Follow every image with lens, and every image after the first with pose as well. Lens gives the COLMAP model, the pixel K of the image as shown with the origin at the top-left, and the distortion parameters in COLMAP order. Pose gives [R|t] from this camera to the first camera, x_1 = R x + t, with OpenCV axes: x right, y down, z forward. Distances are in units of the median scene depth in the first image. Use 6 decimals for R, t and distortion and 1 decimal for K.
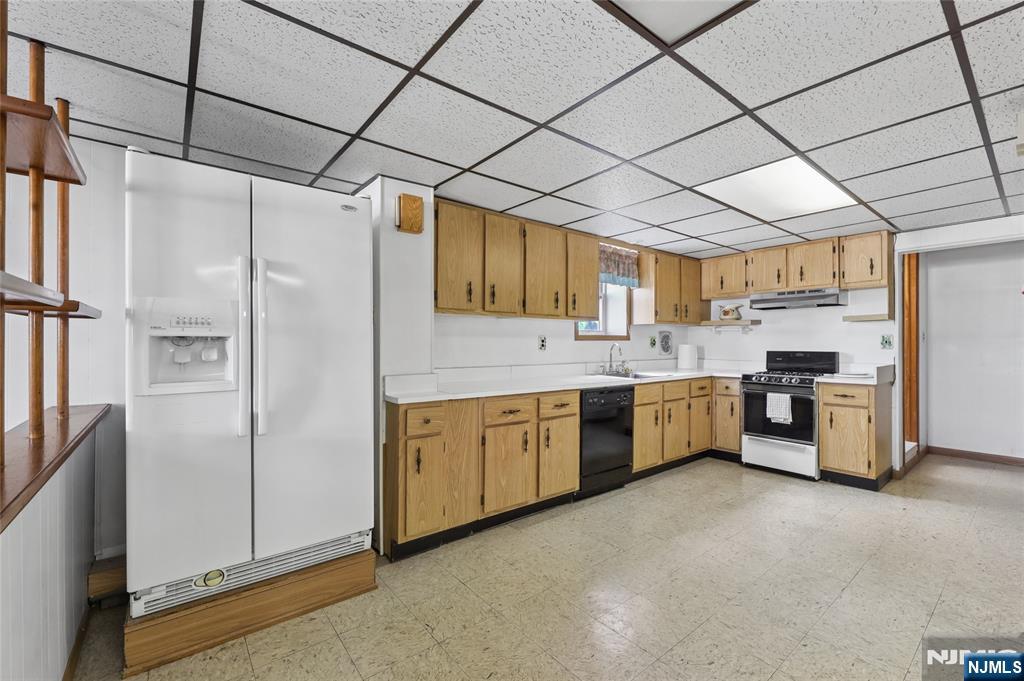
lens RADIAL K [[418.0, 0, 512.0], [0, 418.0, 340.5], [0, 0, 1]] dist [-0.000811, -0.000017]
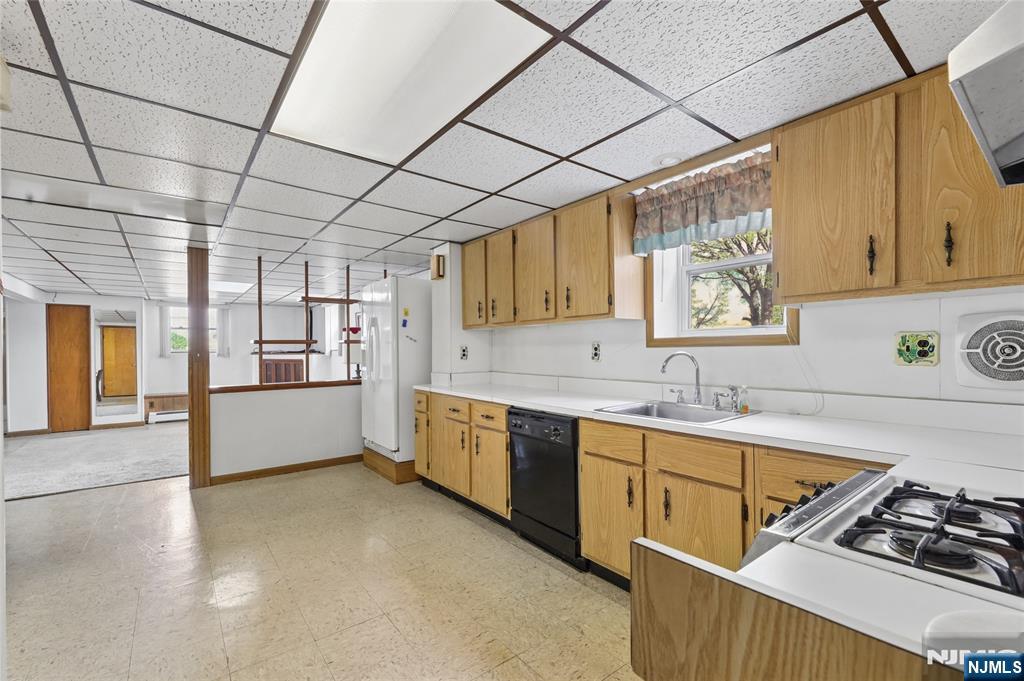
lens RADIAL K [[439.8, 0, 512.7], [0, 439.8, 345.0], [0, 0, 1]] dist [0.019672, 0.000016]
pose [[0.000487, -0.004538, -0.999990, 1.030115], [0.020194, 0.999786, -0.004527, -0.005555], [0.999796, -0.020192, 0.000578, 0.959166]]
